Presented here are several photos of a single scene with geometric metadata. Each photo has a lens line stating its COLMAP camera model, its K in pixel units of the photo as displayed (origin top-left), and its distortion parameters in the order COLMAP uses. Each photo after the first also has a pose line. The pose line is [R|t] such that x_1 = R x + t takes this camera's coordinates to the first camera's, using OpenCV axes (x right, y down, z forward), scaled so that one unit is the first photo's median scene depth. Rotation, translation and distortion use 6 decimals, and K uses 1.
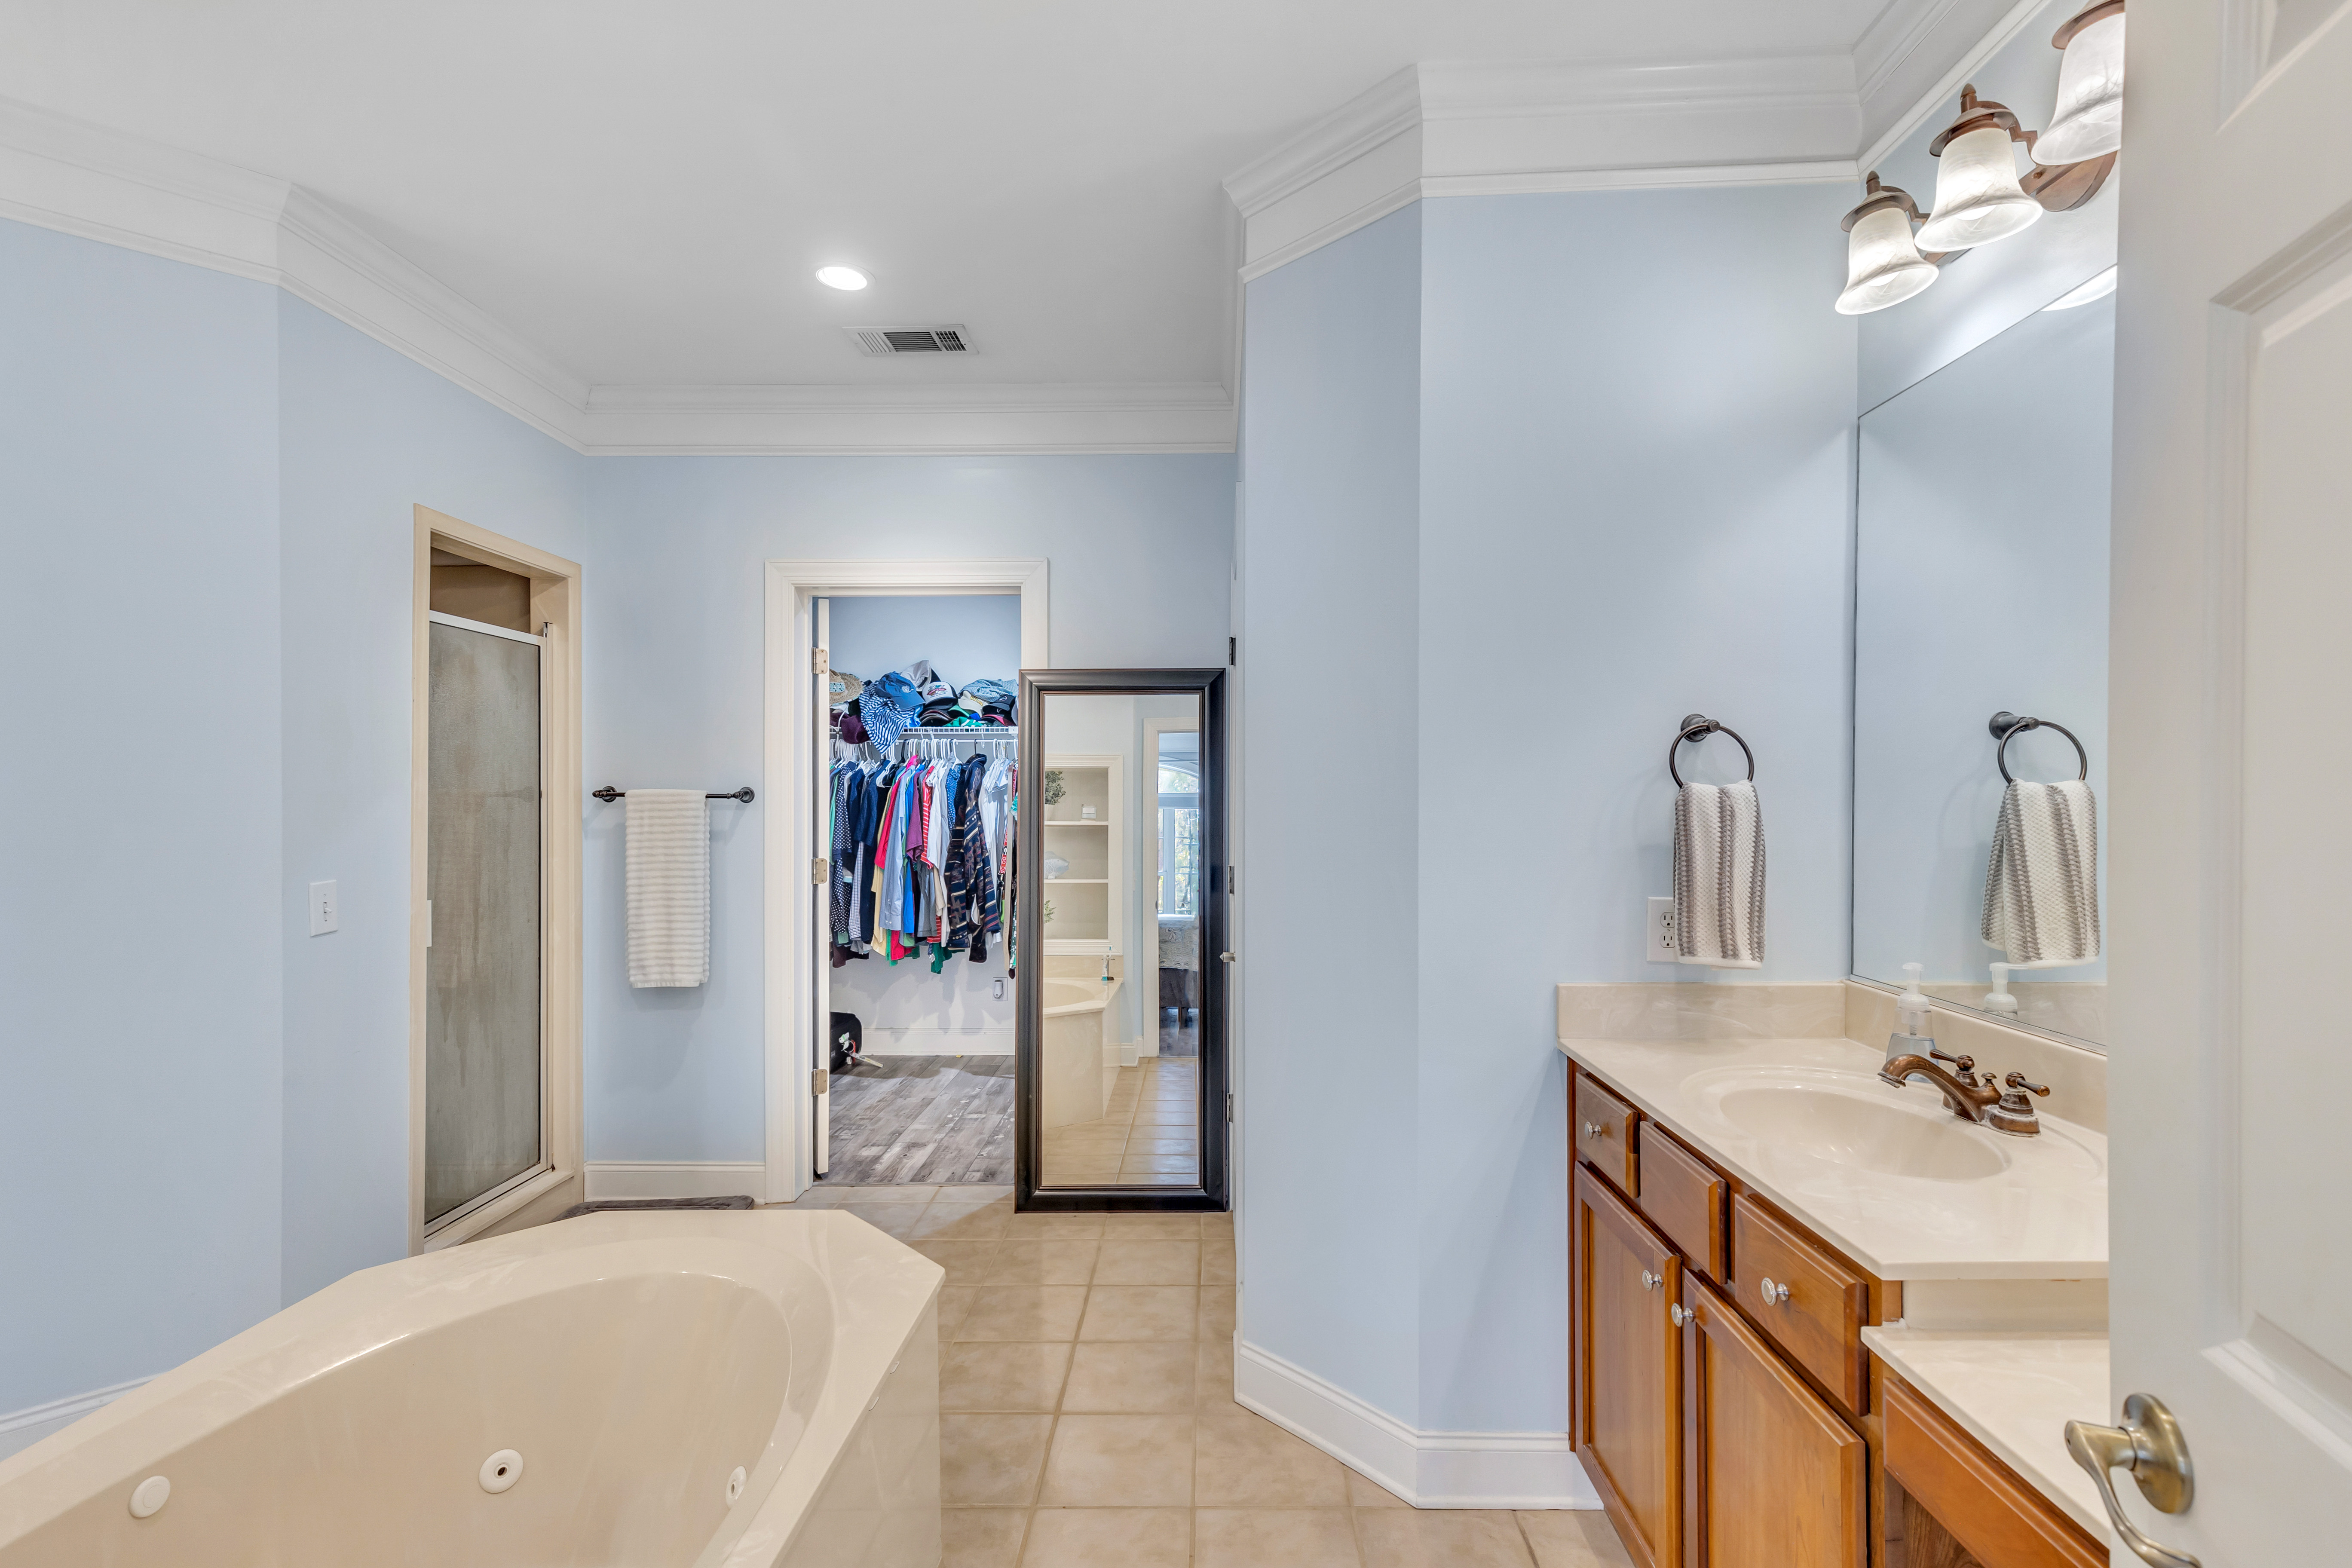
lens RADIAL K [[1050.3, 0, 1224.4], [0, 1050.3, 777.9], [0, 0, 1]] dist [-0.003437, -0.001119]
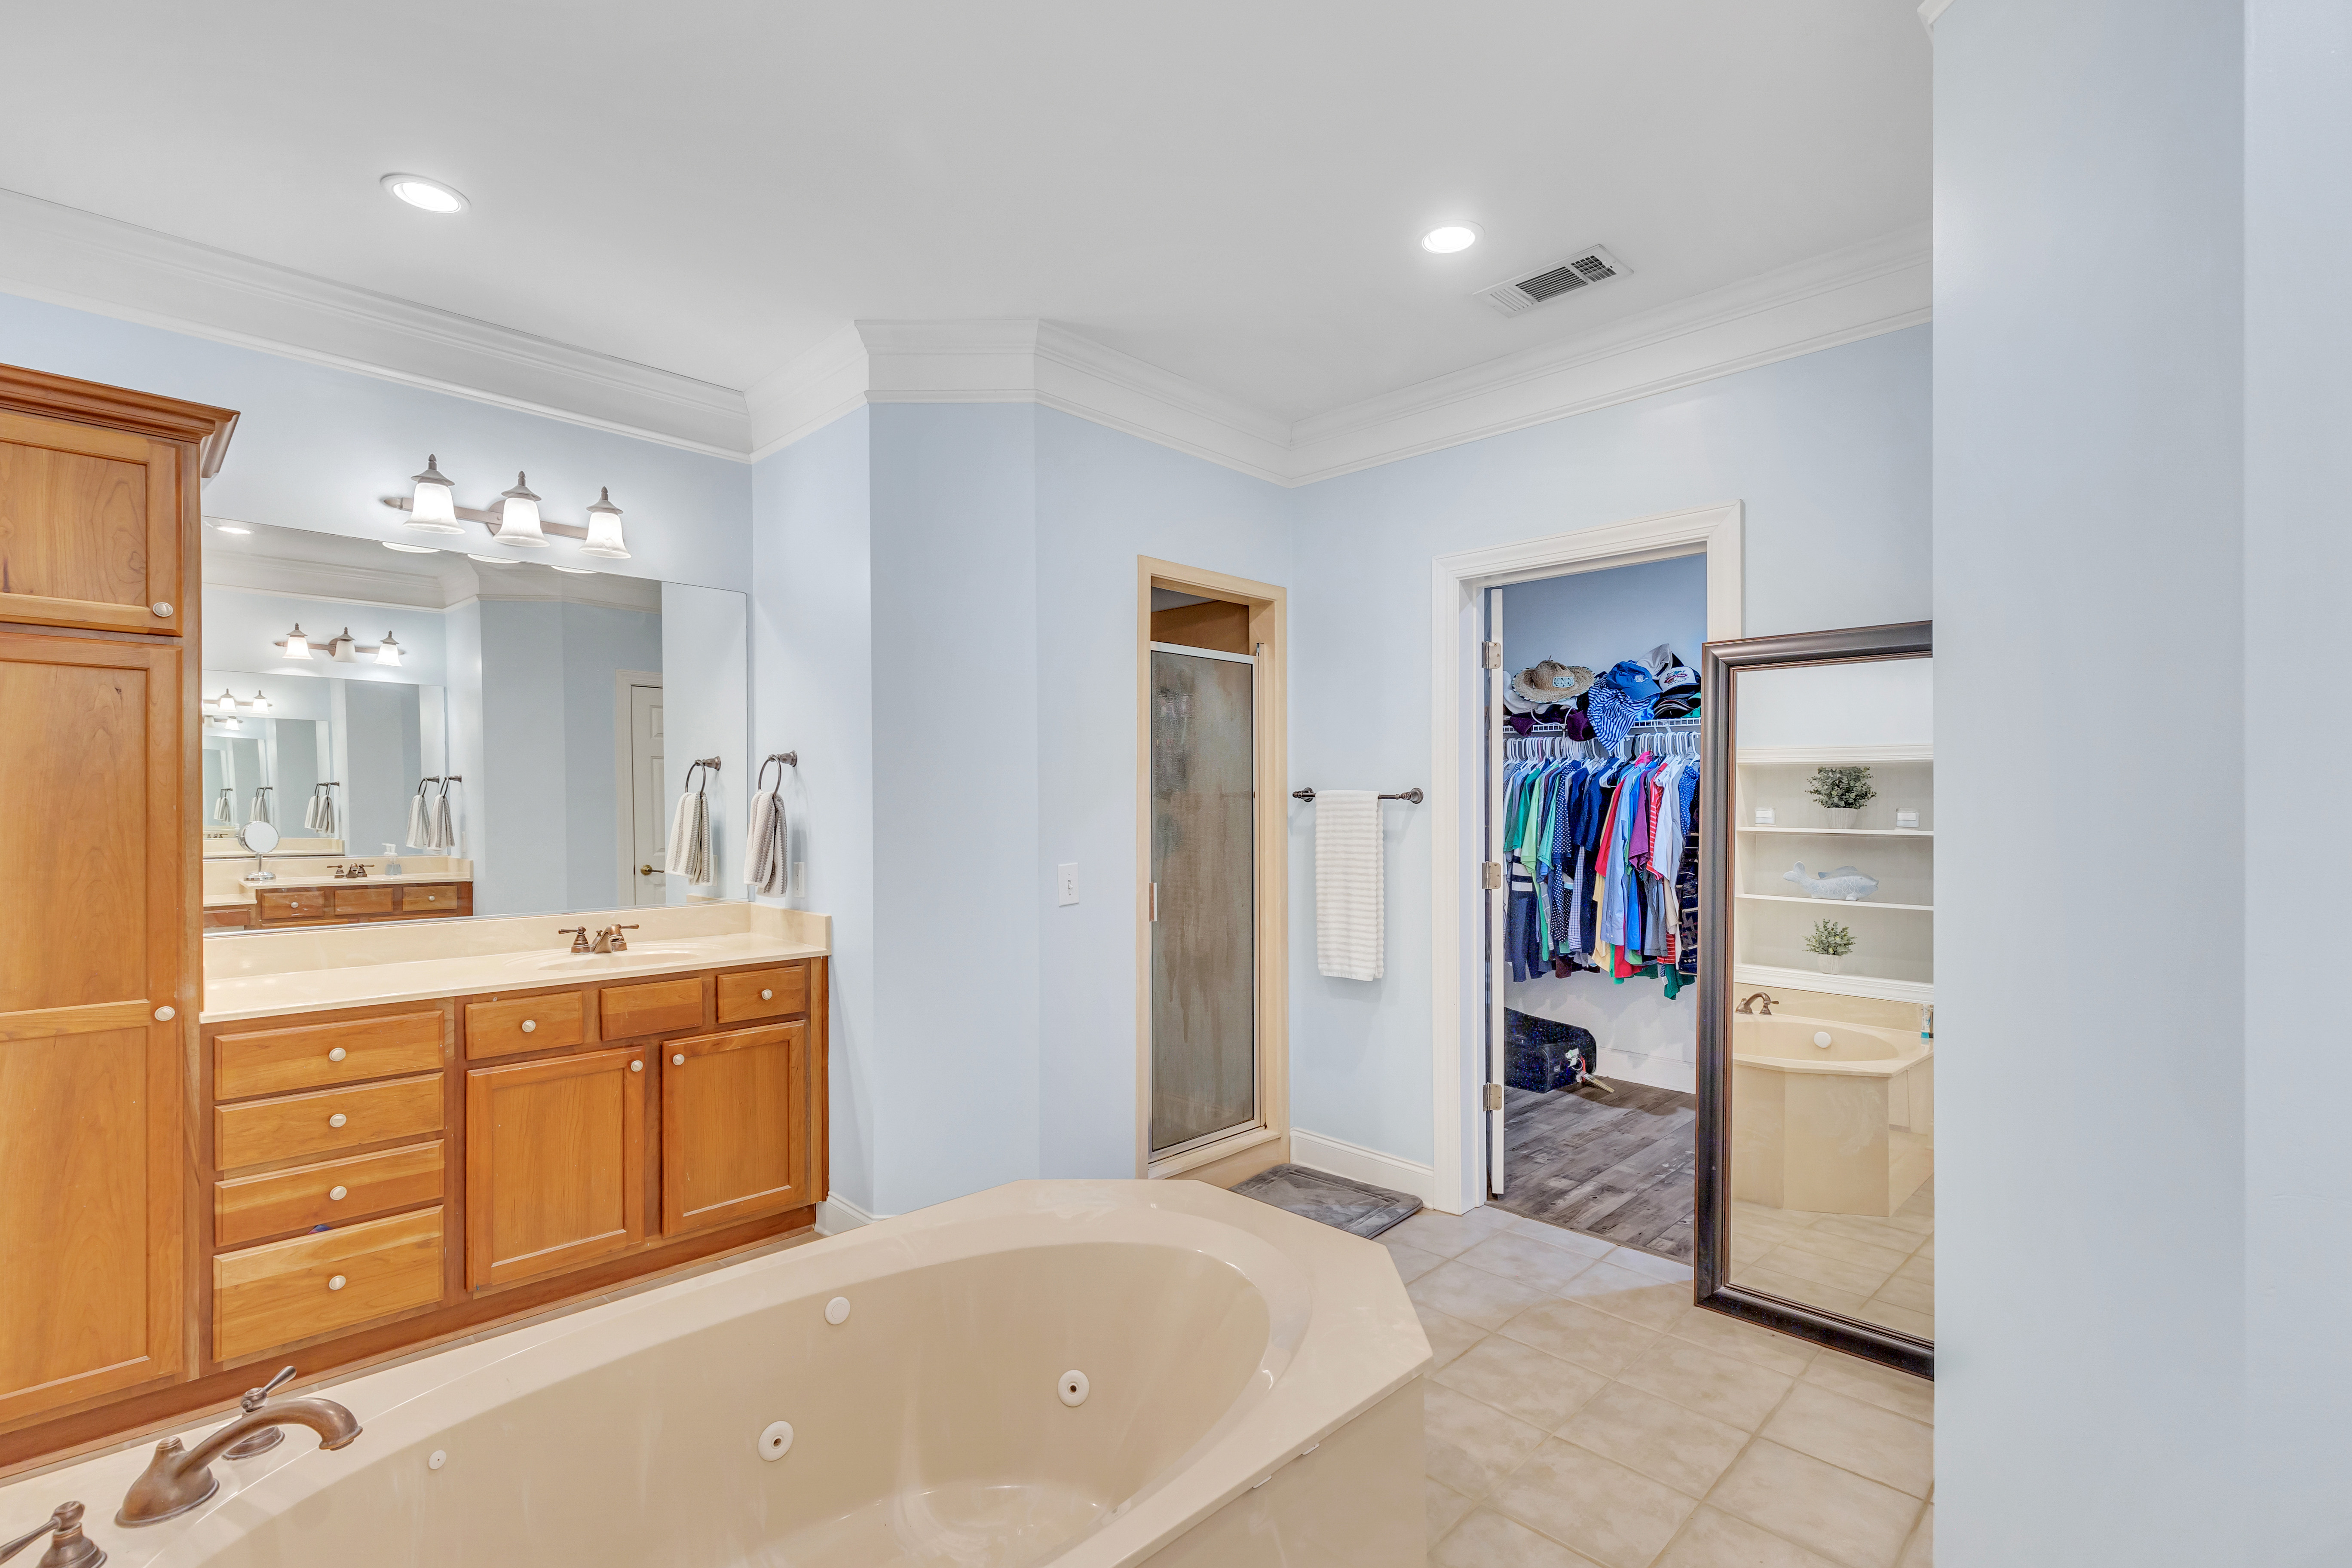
lens RADIAL K [[1063.4, 0, 1196.7], [0, 1063.4, 786.5], [0, 0, 1]] dist [0.002289, -0.001298]
pose [[0.709966, -0.004119, -0.704224, 0.111881], [0.009600, 0.999947, 0.003829, 0.001537], [0.704171, -0.009479, 0.709968, 0.137274]]
